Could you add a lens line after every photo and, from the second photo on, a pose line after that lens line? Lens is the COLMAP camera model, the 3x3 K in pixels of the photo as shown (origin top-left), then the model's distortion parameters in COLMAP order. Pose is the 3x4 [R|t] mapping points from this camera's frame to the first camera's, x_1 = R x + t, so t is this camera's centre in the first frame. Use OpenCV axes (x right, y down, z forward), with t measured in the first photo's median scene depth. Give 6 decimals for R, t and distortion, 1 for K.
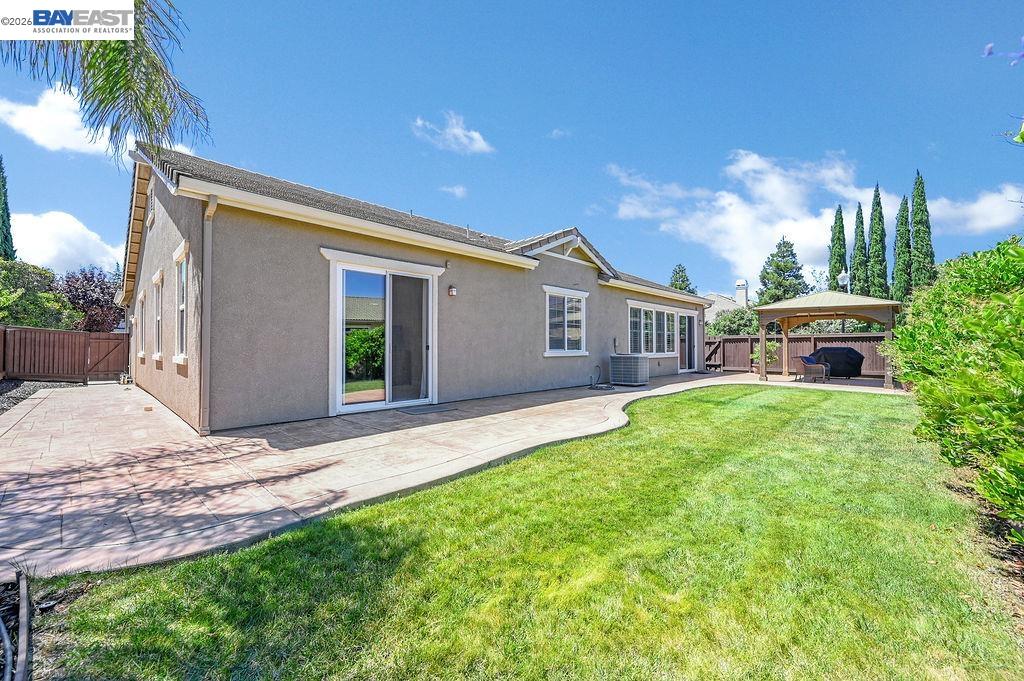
lens RADIAL K [[398.0, 0, 512.0], [0, 398.0, 340.5], [0, 0, 1]] dist [-0.000438, -0.000017]
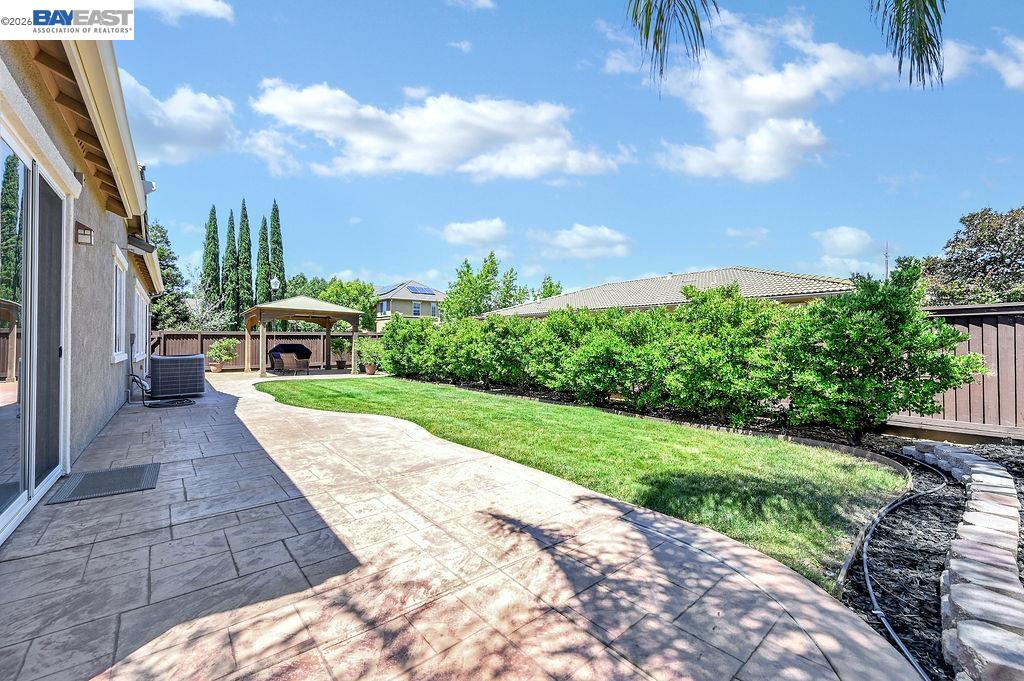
lens RADIAL K [[417.7, 0, 512.0], [0, 417.7, 340.5], [0, 0, 1]] dist [-0.001186, -0.000171]
pose [[0.090316, 0.001556, 0.995912, -0.309998], [-0.012218, 0.999925, -0.000455, -0.000326], [-0.995838, -0.012127, 0.090328, 0.228458]]
